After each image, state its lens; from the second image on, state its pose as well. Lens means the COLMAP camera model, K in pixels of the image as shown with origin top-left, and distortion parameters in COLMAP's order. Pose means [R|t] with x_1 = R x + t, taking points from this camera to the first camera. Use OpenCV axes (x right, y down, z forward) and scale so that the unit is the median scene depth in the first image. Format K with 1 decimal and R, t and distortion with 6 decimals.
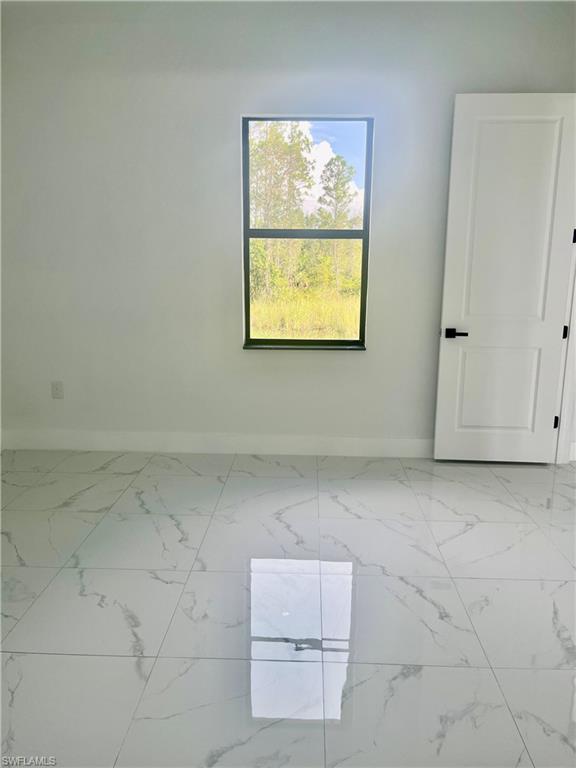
lens RADIAL K [[588.2, 0, 286.7], [0, 588.2, 389.7], [0, 0, 1]] dist [0.009364, -0.003873]
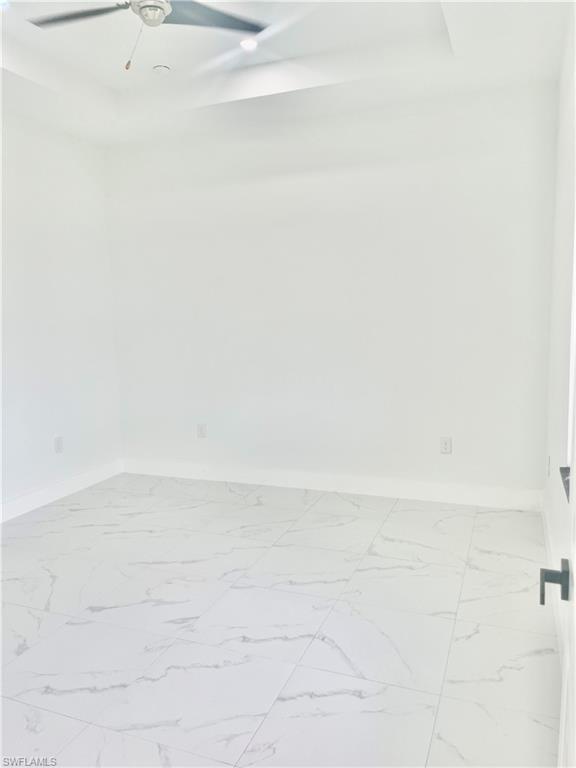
lens RADIAL K [[588.2, 0, 286.7], [0, 588.2, 389.7], [0, 0, 1]] dist [0.009364, -0.003873]
pose [[-0.348354, 0.115835, -0.930178, 0.960092], [-0.185982, 0.964066, 0.189706, -0.350605], [0.918727, 0.239081, -0.314293, 1.516604]]
